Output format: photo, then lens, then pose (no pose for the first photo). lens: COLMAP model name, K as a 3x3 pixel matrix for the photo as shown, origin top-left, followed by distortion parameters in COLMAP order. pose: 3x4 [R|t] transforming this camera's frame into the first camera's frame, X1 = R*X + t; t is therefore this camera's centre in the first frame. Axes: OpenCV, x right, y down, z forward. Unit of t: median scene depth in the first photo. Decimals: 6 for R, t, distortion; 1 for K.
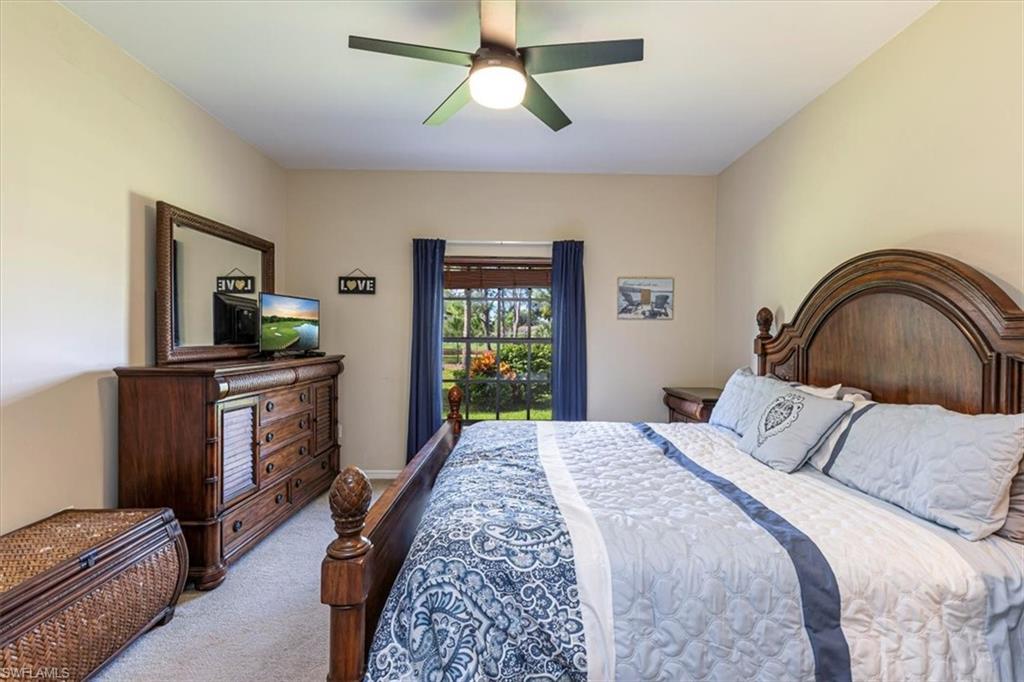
lens RADIAL K [[458.1, 0, 520.6], [0, 458.1, 340.5], [0, 0, 1]] dist [0.009933, 0.000048]
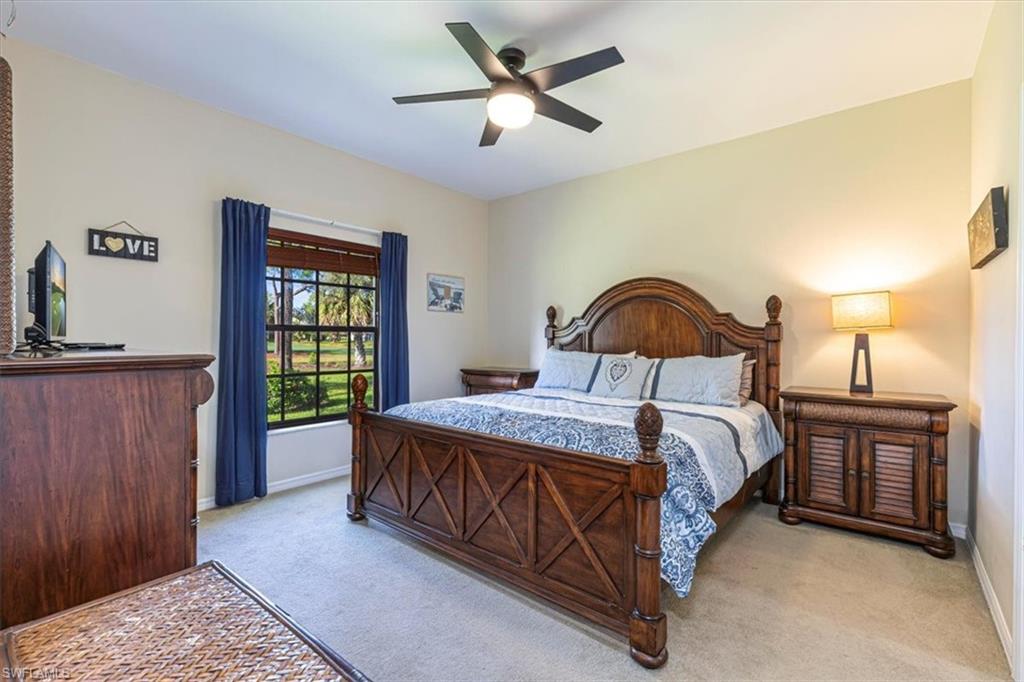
lens RADIAL K [[458.1, 0, 513.2], [0, 458.1, 340.2], [0, 0, 1]] dist [0.009933, 0.000048]
pose [[0.651908, -0.009985, 0.758232, -0.512278], [0.008199, 0.999948, 0.006118, 0.021106], [-0.758254, 0.002228, 0.651956, 0.117040]]
